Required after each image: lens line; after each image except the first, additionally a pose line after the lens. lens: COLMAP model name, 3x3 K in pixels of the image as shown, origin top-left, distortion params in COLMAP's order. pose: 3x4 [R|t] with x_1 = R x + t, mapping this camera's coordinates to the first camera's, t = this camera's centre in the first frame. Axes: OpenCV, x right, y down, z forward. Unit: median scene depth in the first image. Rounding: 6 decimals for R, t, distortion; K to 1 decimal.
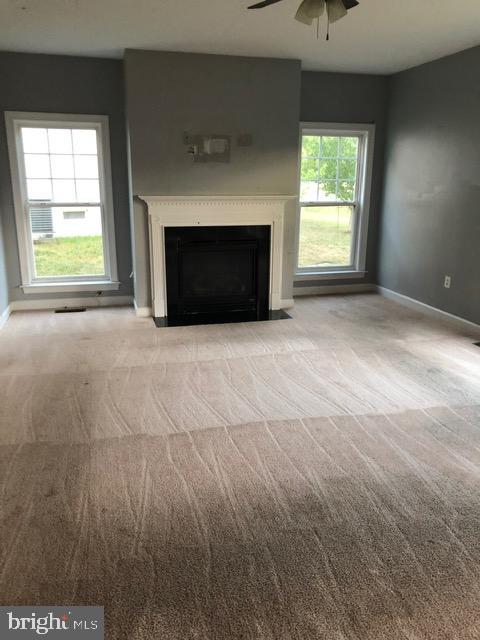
lens RADIAL K [[518.5, 0, 242.3], [0, 518.5, 318.9], [0, 0, 1]] dist [0.040967, -0.006211]
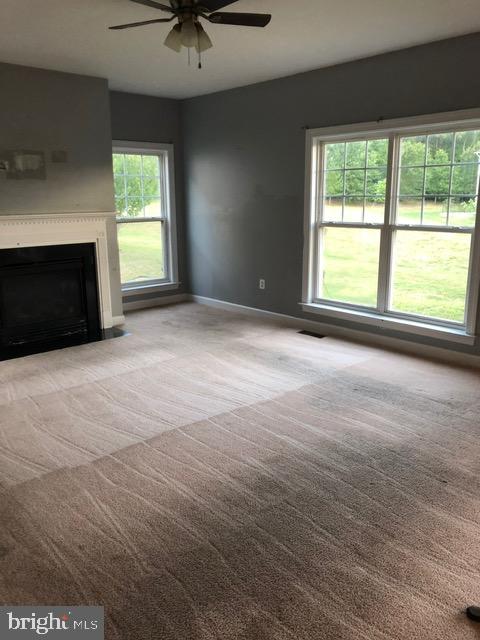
lens RADIAL K [[518.5, 0, 242.3], [0, 518.5, 318.9], [0, 0, 1]] dist [0.040967, -0.006211]
pose [[0.891041, -0.123896, 0.436687, -0.177261], [0.138419, 0.990373, -0.001452, 0.002045], [-0.432303, 0.061740, 0.899612, 0.004997]]
